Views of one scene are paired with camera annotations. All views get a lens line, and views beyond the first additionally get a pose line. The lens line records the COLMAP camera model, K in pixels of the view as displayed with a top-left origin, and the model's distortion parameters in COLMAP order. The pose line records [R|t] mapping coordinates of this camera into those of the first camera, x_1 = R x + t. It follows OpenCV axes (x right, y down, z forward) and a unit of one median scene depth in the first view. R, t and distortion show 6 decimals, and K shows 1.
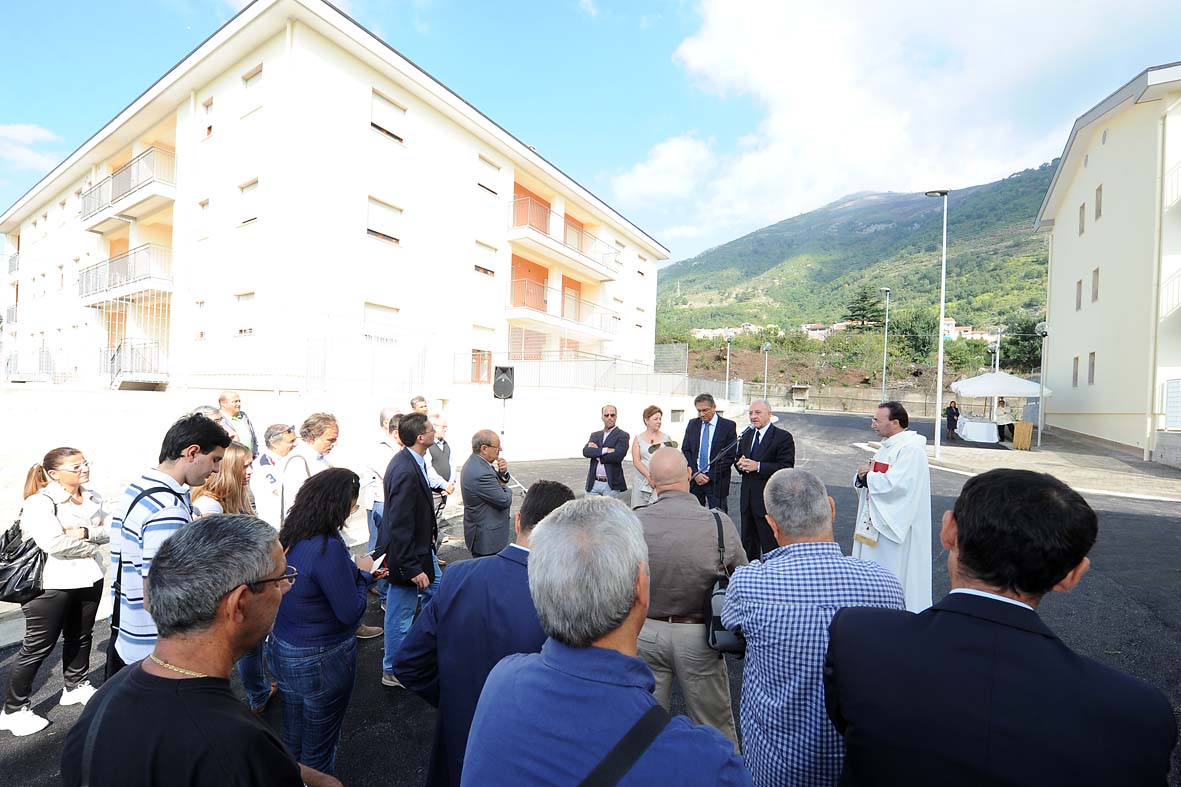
lens RADIAL K [[491.5, 0, 587.7], [0, 491.5, 419.8], [0, 0, 1]] dist [-0.000808, -0.000279]
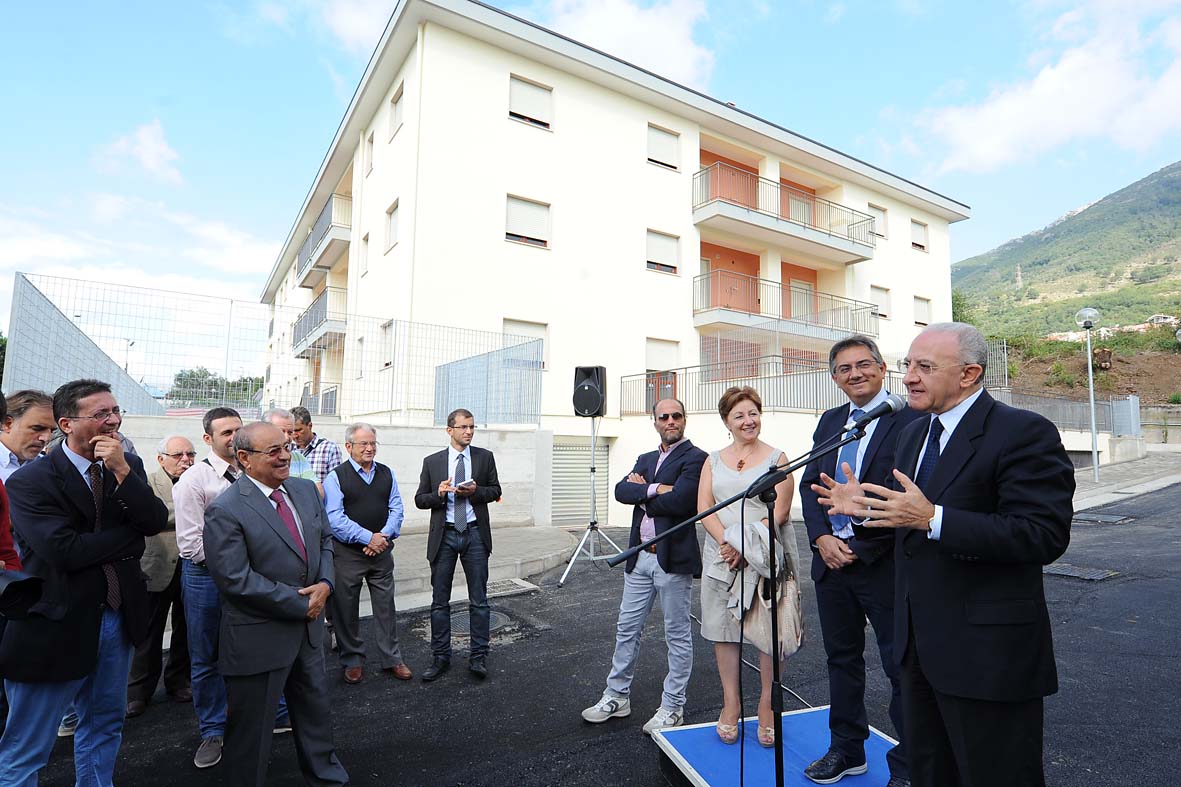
lens RADIAL K [[607.6, 0, 563.1], [0, 607.6, 401.1], [0, 0, 1]] dist [-0.012576, -0.001373]
pose [[0.884556, -0.051548, -0.463577, 0.059036], [-0.004865, 0.992801, -0.119680, 0.011593], [0.466409, 0.108119, 0.877937, 0.097260]]
